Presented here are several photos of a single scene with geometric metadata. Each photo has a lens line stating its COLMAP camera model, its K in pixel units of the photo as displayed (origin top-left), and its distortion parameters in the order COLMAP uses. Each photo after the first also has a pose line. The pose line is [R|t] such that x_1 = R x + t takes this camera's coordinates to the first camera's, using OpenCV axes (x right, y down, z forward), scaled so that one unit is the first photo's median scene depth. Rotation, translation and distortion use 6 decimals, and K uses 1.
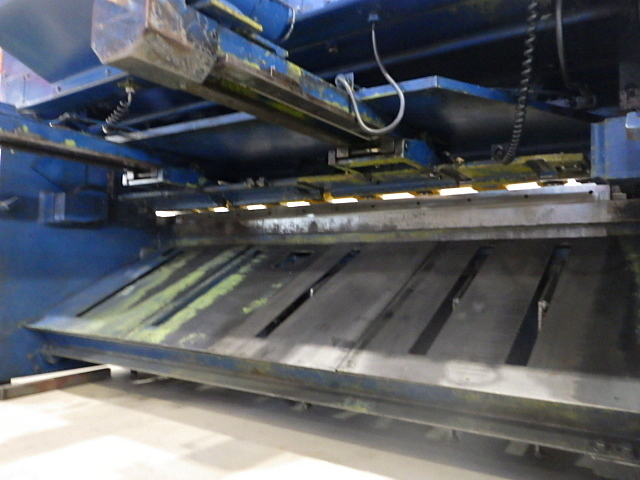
lens RADIAL K [[527.6, 0, 320.1], [0, 527.6, 238.8], [0, 0, 1]] dist [-0.016802, 0.018080]
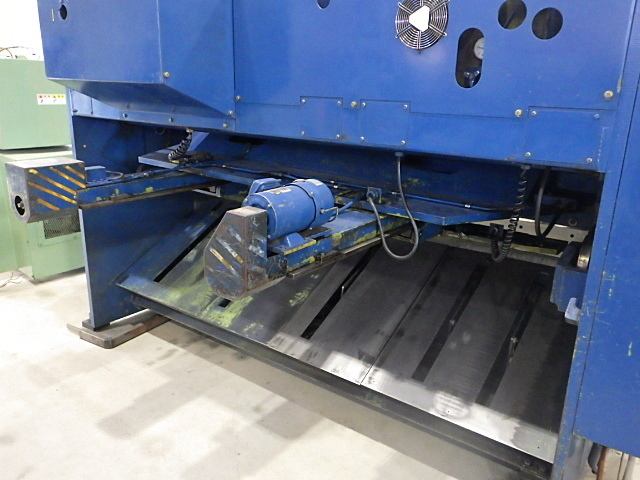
lens RADIAL K [[527.6, 0, 319.9], [0, 527.6, 241.6], [0, 0, 1]] dist [-0.016802, 0.018080]
pose [[0.998991, 0.017047, -0.041559, -0.025049], [-0.002041, 0.941462, 0.337114, -0.543945], [0.044873, -0.336689, 0.940546, -0.207247]]
